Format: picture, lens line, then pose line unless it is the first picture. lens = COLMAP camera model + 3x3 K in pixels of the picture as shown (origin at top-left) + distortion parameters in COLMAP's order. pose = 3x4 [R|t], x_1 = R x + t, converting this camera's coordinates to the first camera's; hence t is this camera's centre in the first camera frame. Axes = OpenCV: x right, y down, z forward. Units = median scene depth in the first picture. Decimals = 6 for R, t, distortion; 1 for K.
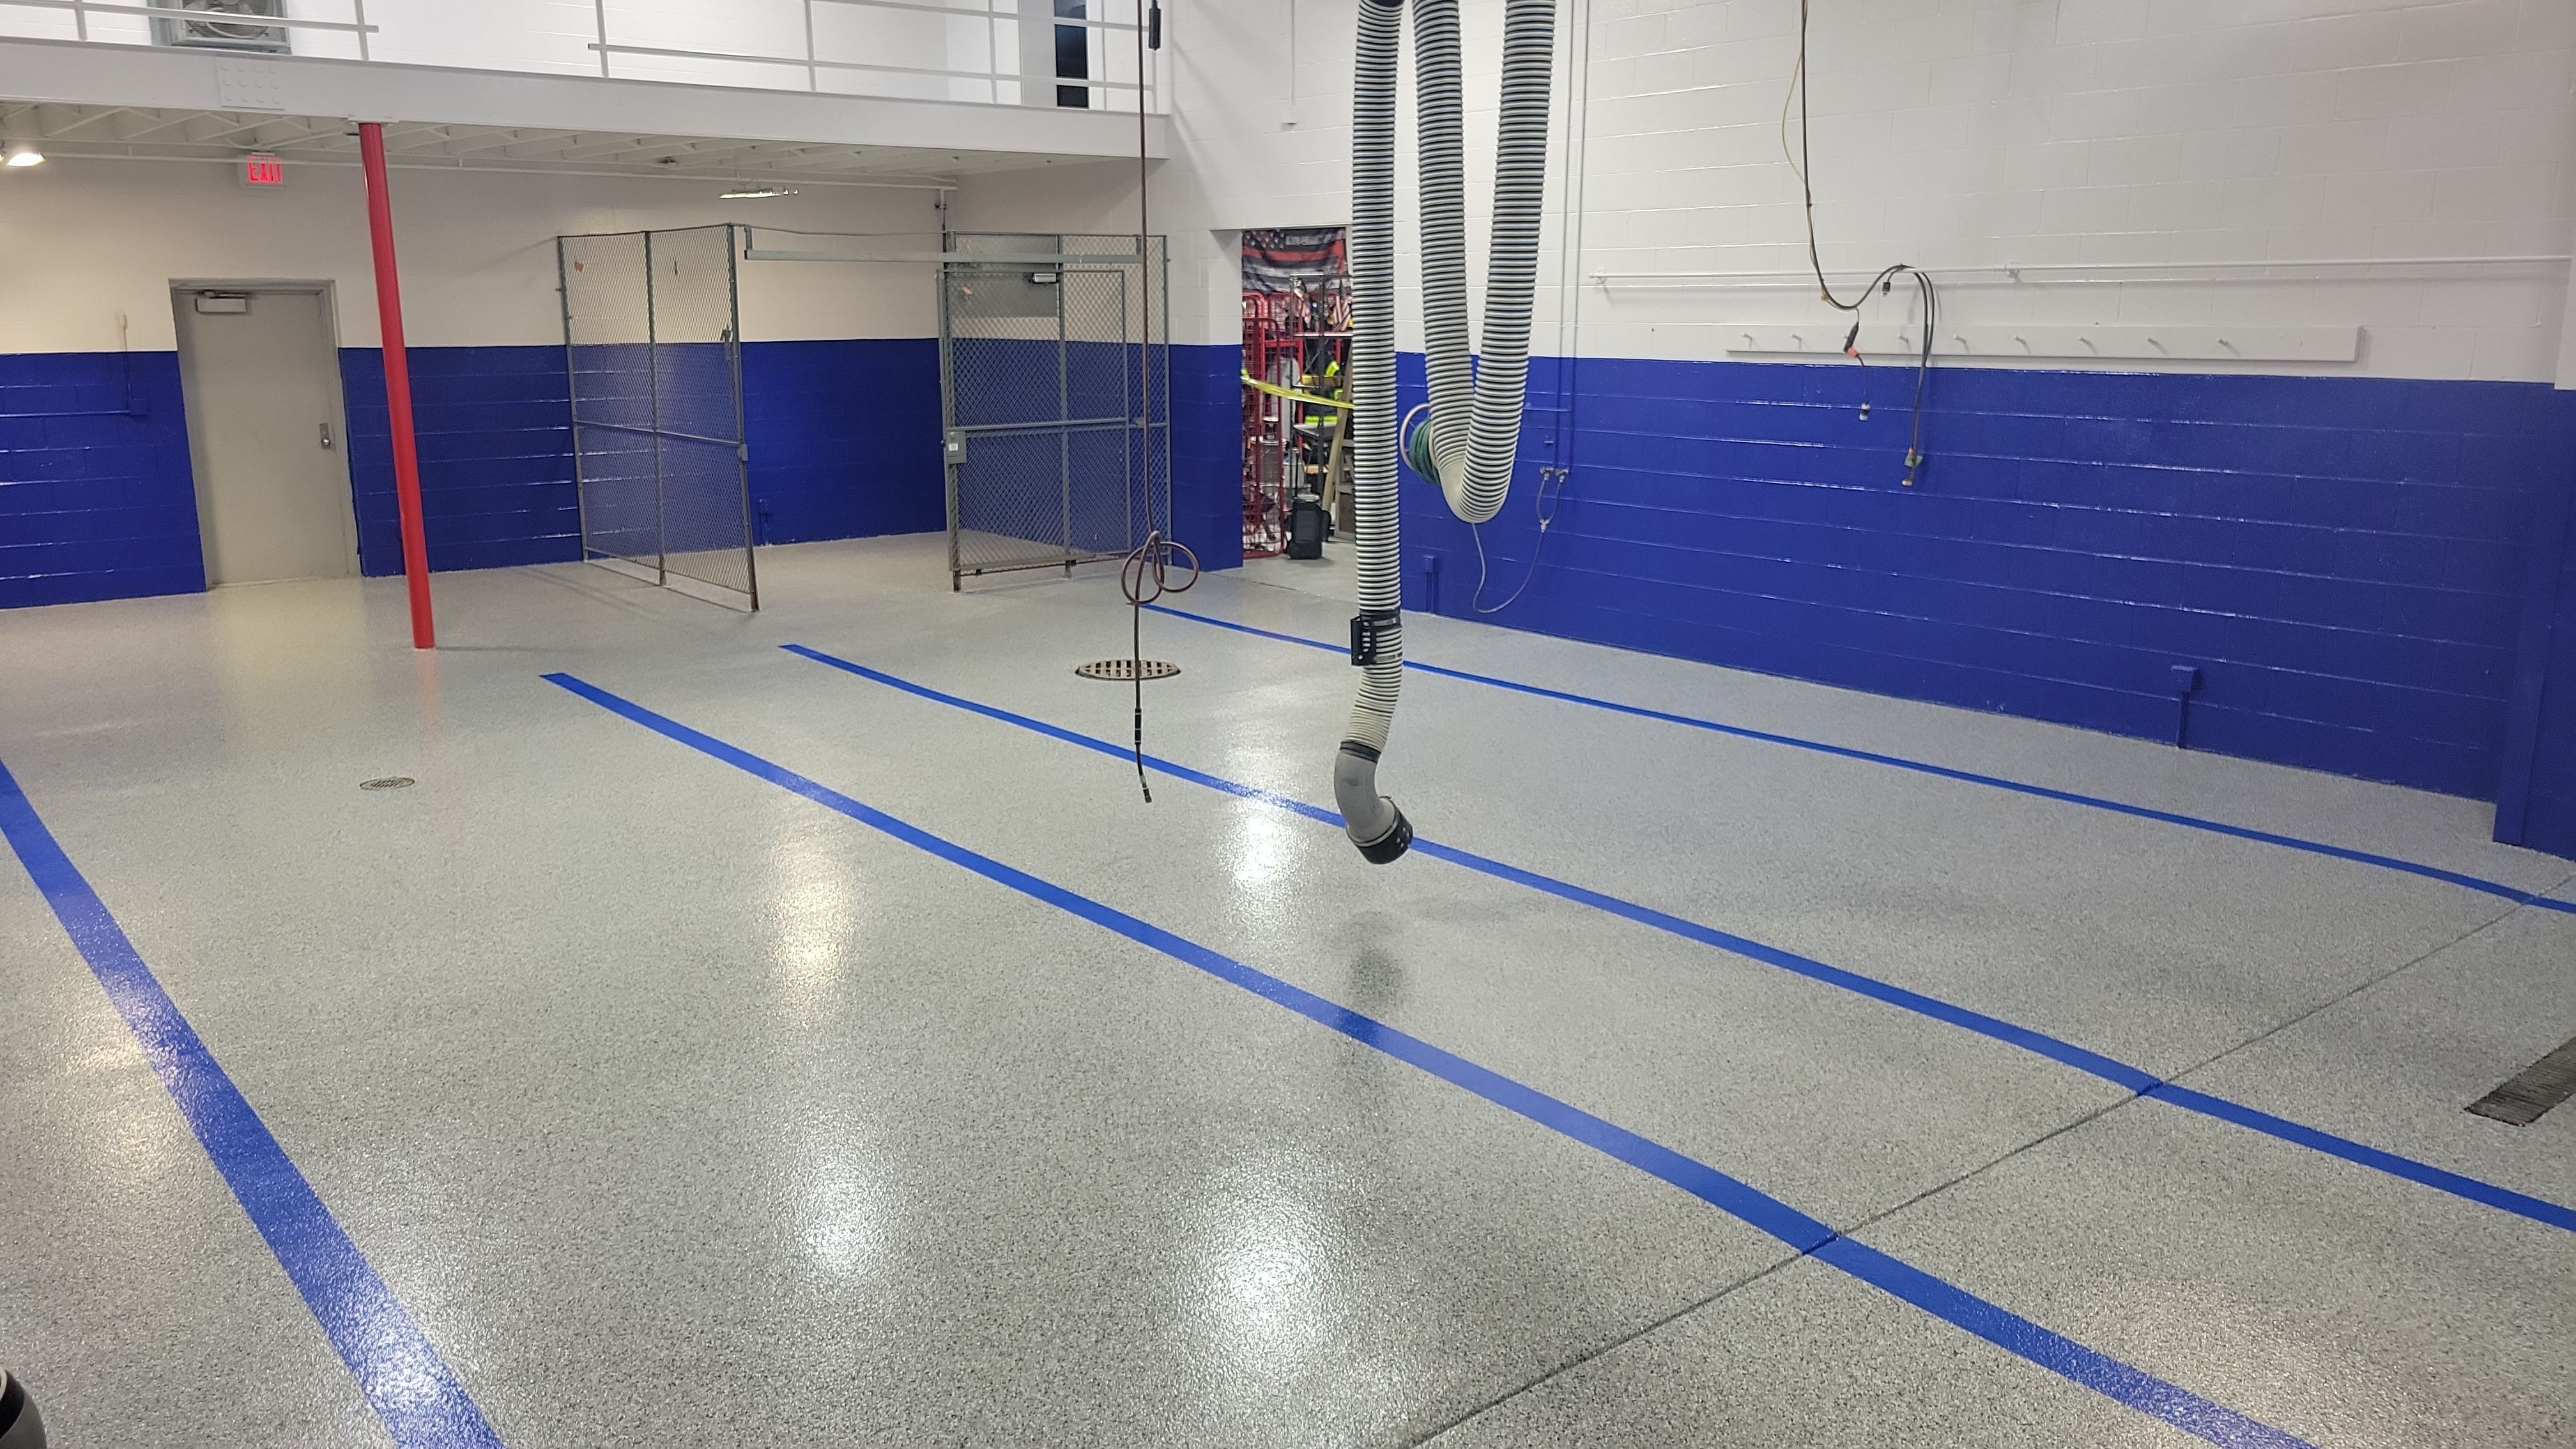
lens RADIAL K [[1909.5, 0, 1277.1], [0, 1909.5, 707.3], [0, 0, 1]] dist [0.063651, -0.041904]
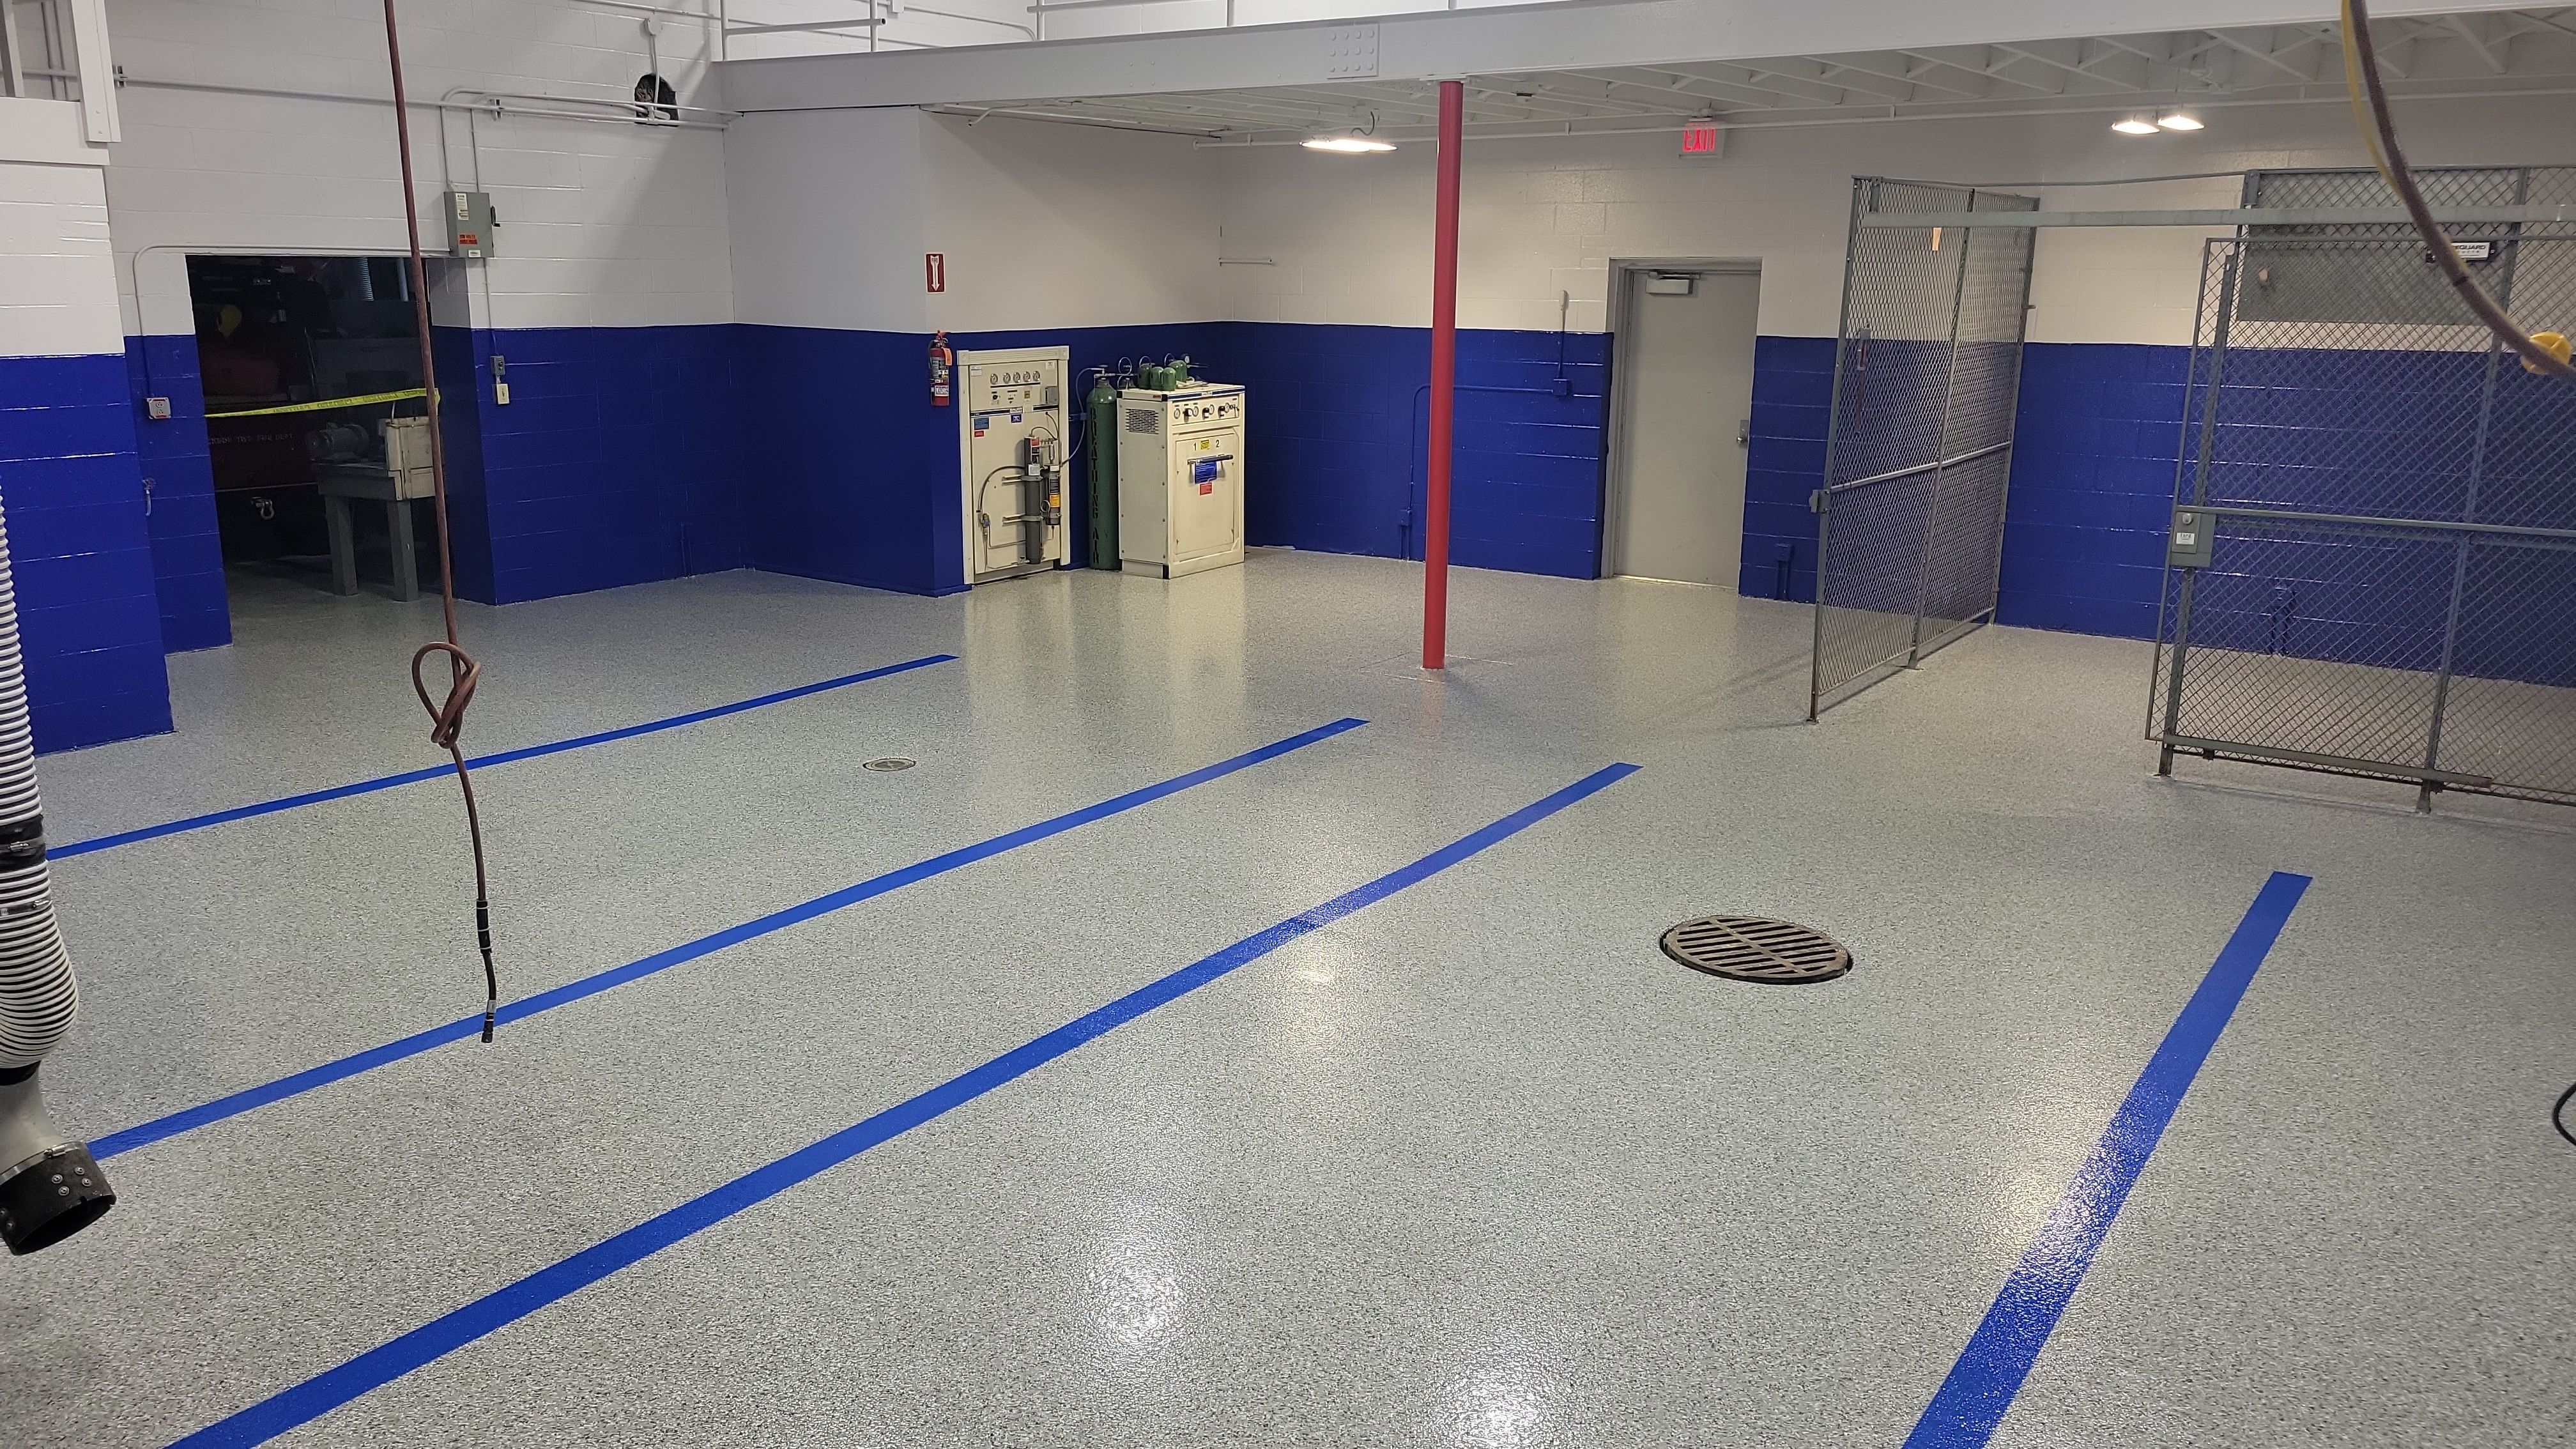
lens RADIAL K [[1909.5, 0, 1223.9], [0, 1909.5, 747.4], [0, 0, 1]] dist [0.063651, -0.041904]
pose [[0.274101, 0.245169, -0.929925, 0.328503], [-0.212849, 0.958444, 0.189950, -0.126204], [0.937851, 0.145868, 0.314894, 0.548062]]
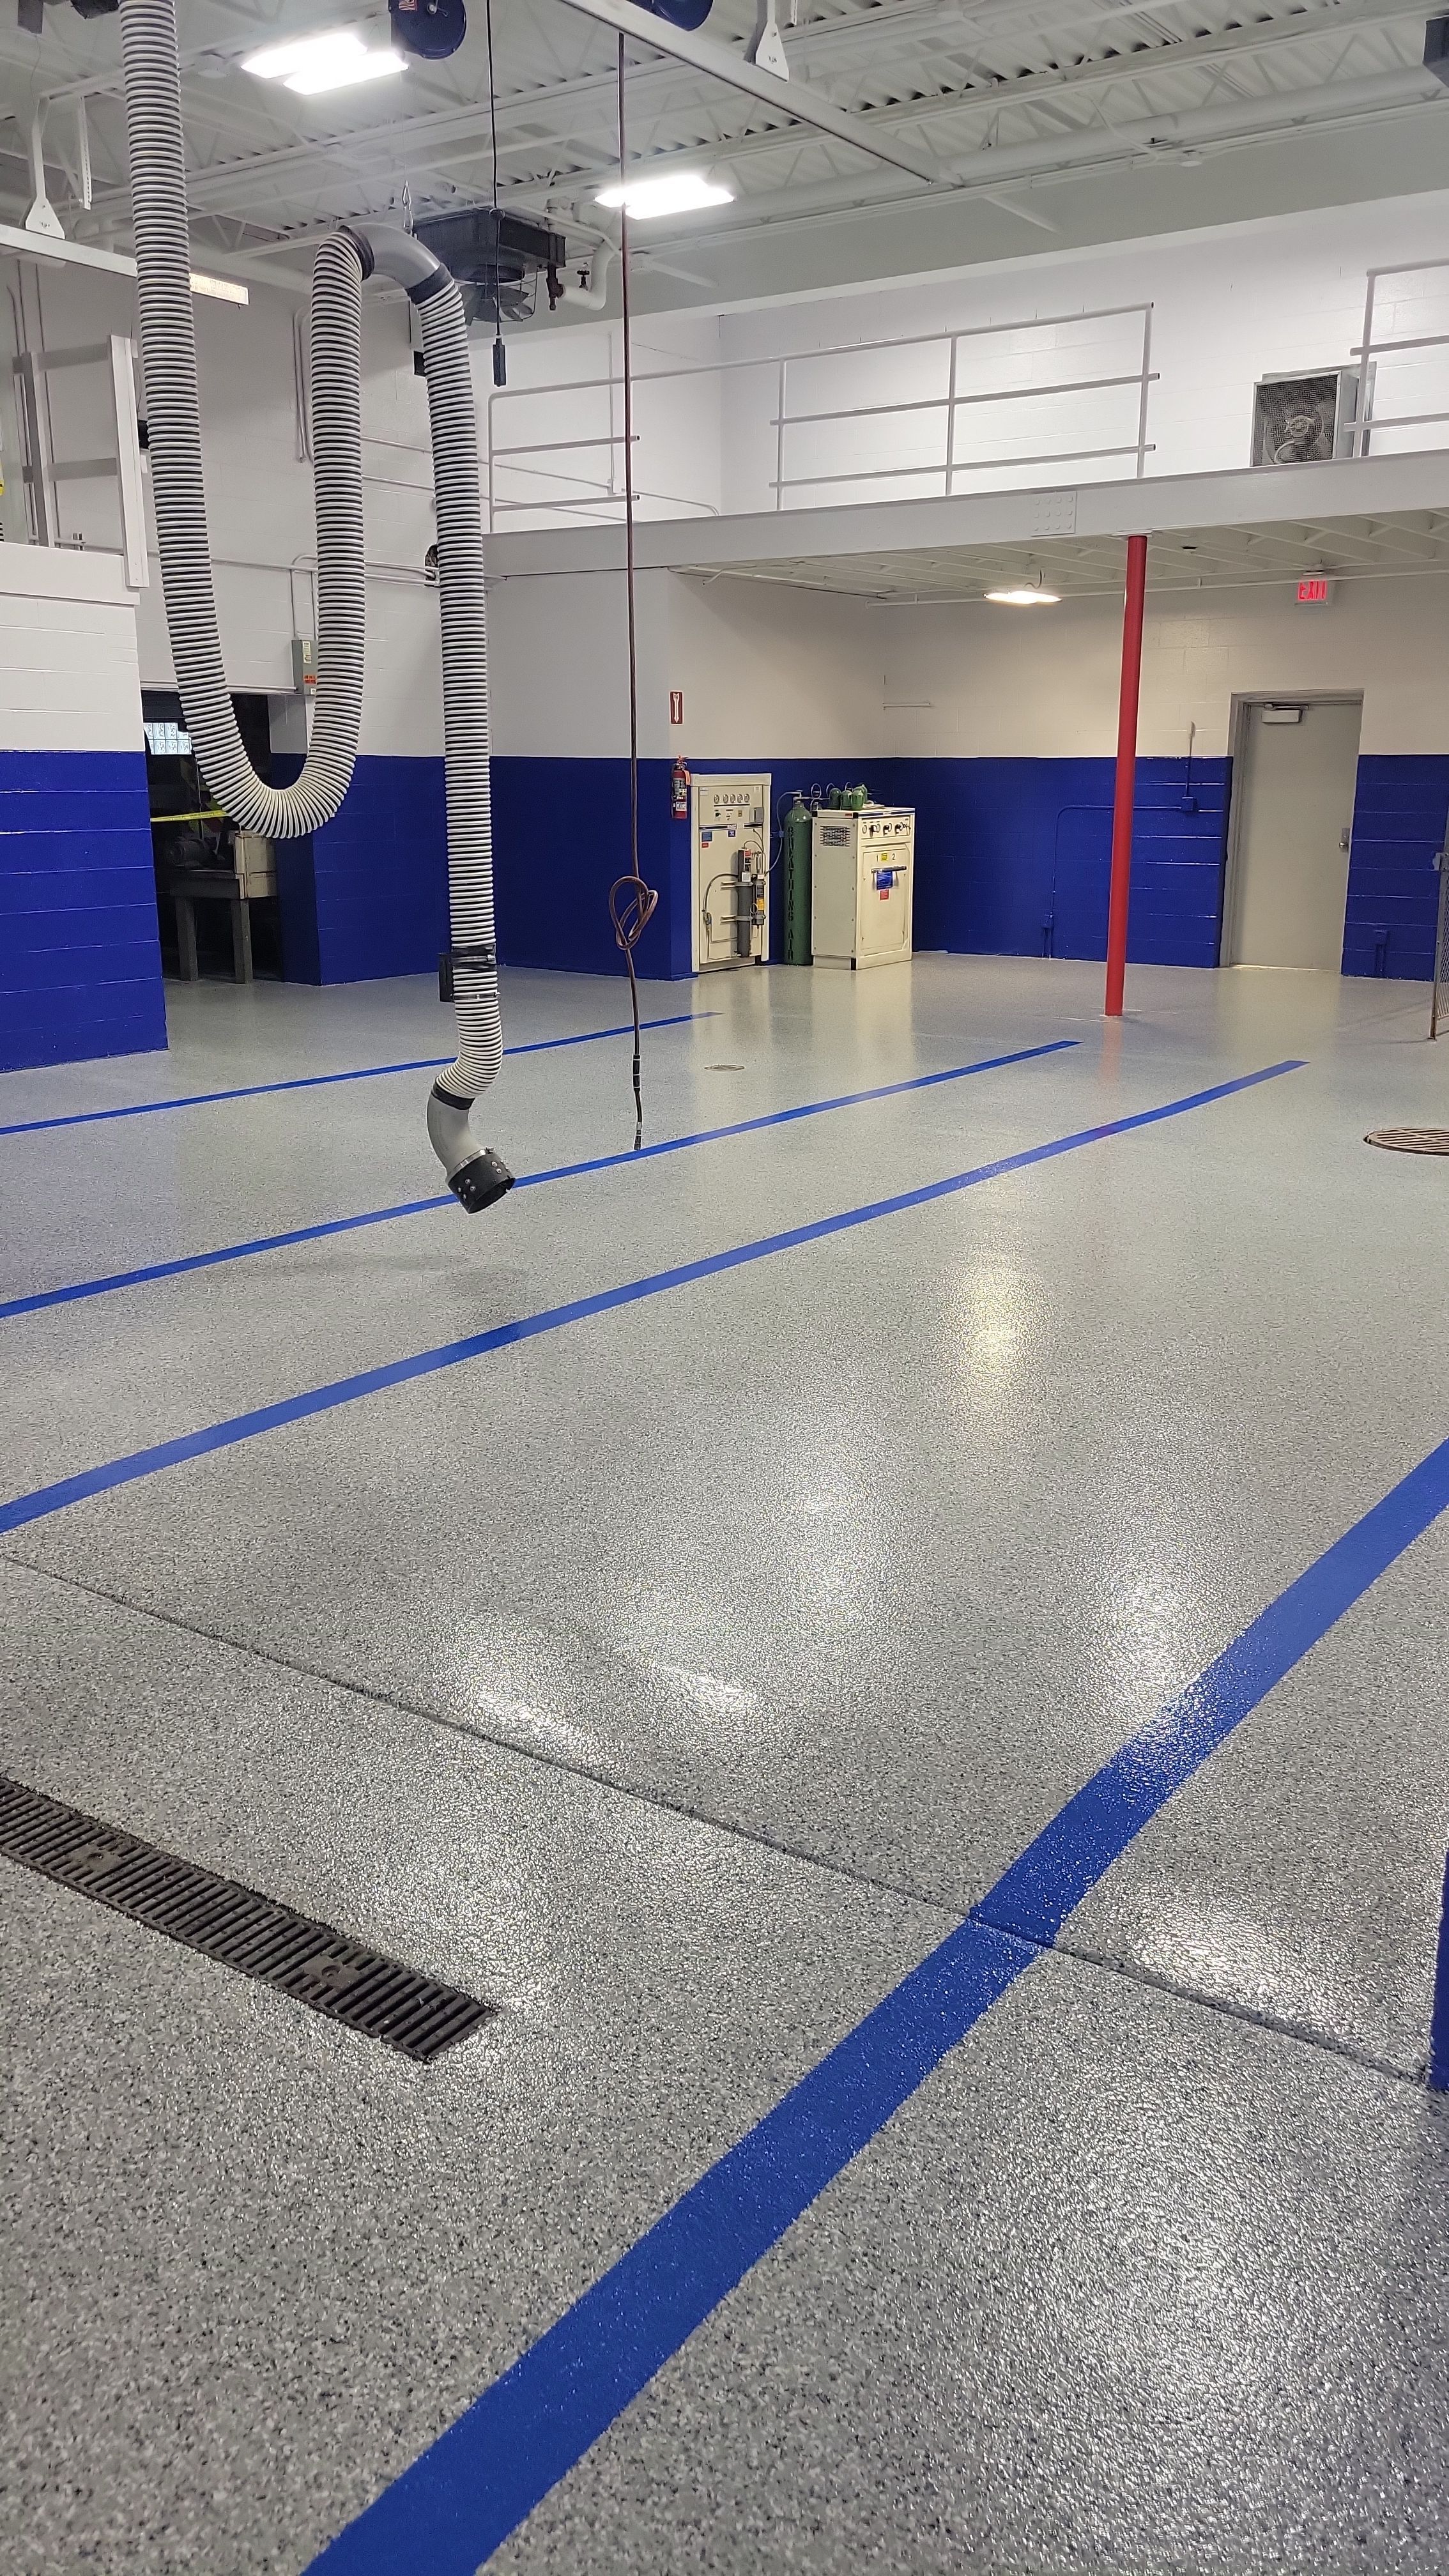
lens RADIAL K [[1909.5, 0, 724.6], [0, 1909.5, 1274.8], [0, 0, 1]] dist [0.063651, -0.041904]
pose [[0.273770, 0.258299, -0.926462, 0.493136], [-0.206182, 0.956631, 0.205783, -0.062515], [0.939435, 0.134682, 0.315154, 0.400129]]
